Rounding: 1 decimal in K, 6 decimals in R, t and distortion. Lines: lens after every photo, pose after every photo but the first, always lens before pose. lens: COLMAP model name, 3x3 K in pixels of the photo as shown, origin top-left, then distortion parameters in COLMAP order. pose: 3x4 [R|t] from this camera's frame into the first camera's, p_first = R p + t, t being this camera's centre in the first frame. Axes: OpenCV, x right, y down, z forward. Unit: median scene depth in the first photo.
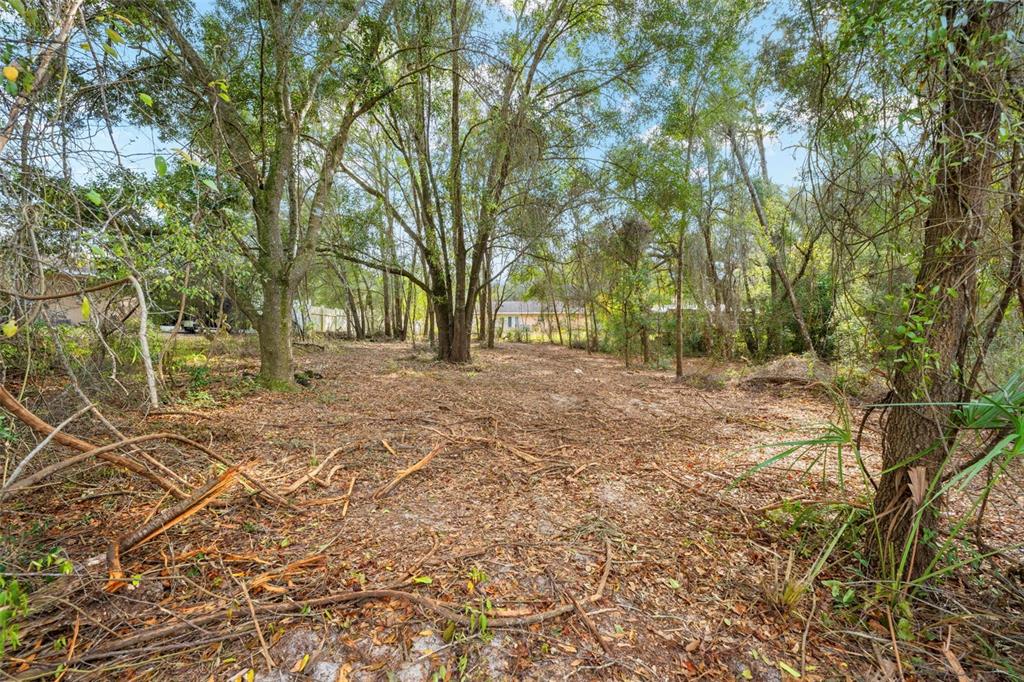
lens RADIAL K [[445.0, 0, 512.0], [0, 445.0, 341.0], [0, 0, 1]] dist [-0.000092, -0.000019]
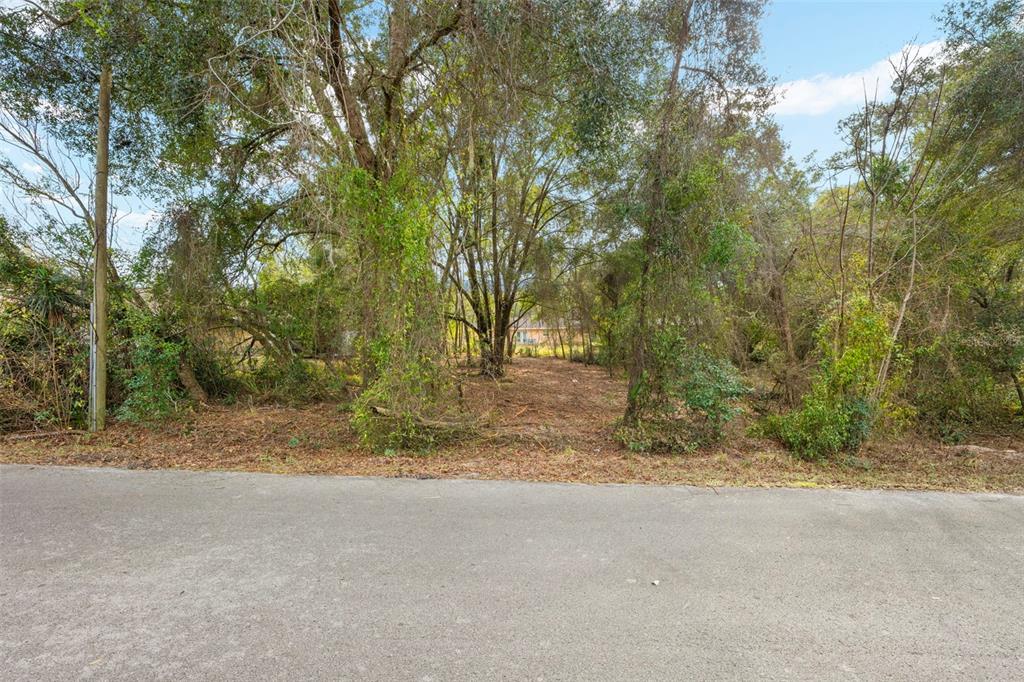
lens RADIAL K [[522.2, 0, 512.0], [0, 522.2, 341.0], [0, 0, 1]] dist [-0.000615, -0.000313]
pose [[0.999905, -0.010467, 0.009015, -0.047377], [0.010488, 0.999942, -0.002244, -0.040030], [-0.008991, 0.002339, 0.999957, -0.465993]]
